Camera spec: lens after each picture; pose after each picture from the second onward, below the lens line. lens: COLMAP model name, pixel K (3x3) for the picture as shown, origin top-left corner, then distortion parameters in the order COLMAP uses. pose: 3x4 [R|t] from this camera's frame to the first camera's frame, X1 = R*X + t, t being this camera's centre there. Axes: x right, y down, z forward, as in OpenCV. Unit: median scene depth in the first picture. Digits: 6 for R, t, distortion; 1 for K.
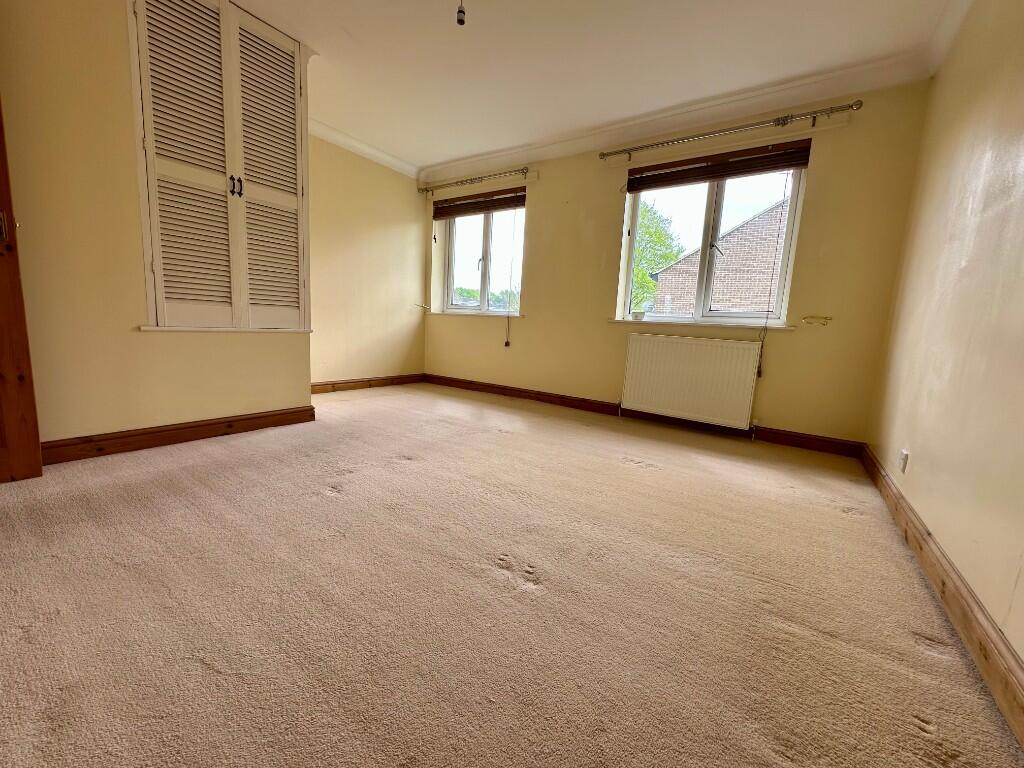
lens RADIAL K [[415.6, 0, 512.0], [0, 415.6, 384.0], [0, 0, 1]] dist [-0.000598, 0.000110]
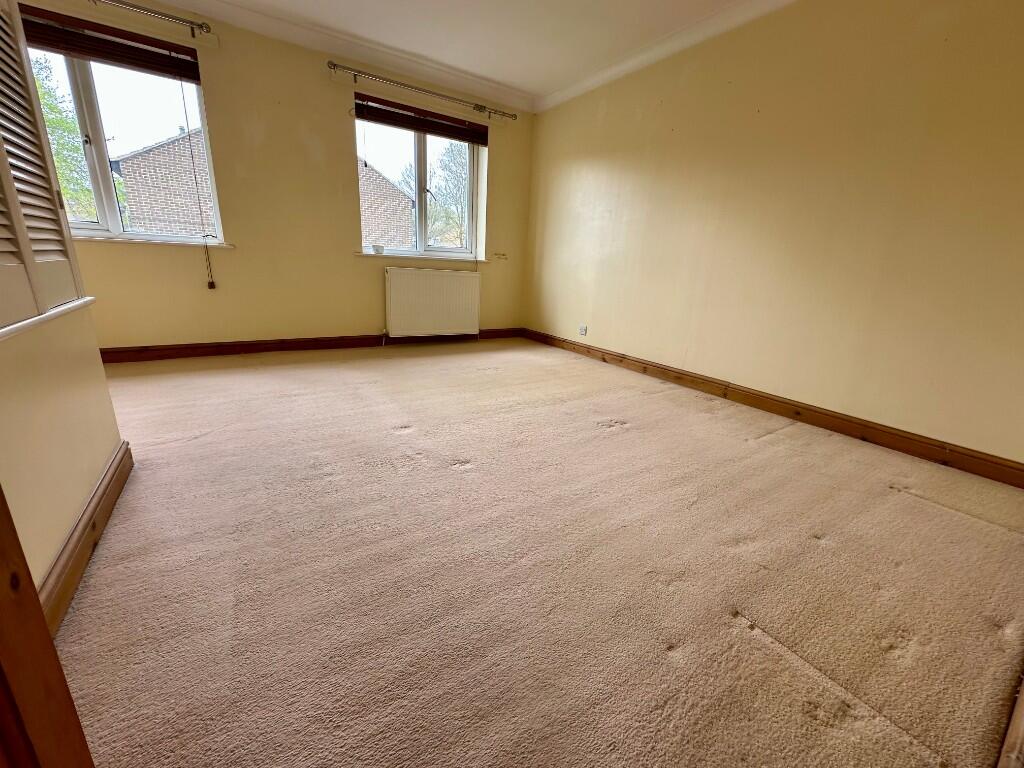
lens RADIAL K [[406.5, 0, 513.6], [0, 406.5, 383.2], [0, 0, 1]] dist [-0.000483, 0.000276]
pose [[0.372247, -0.283137, 0.883892, -0.641962], [0.110004, 0.959079, 0.260894, -0.076321], [-0.921592, 0.000115, 0.388161, 0.305911]]
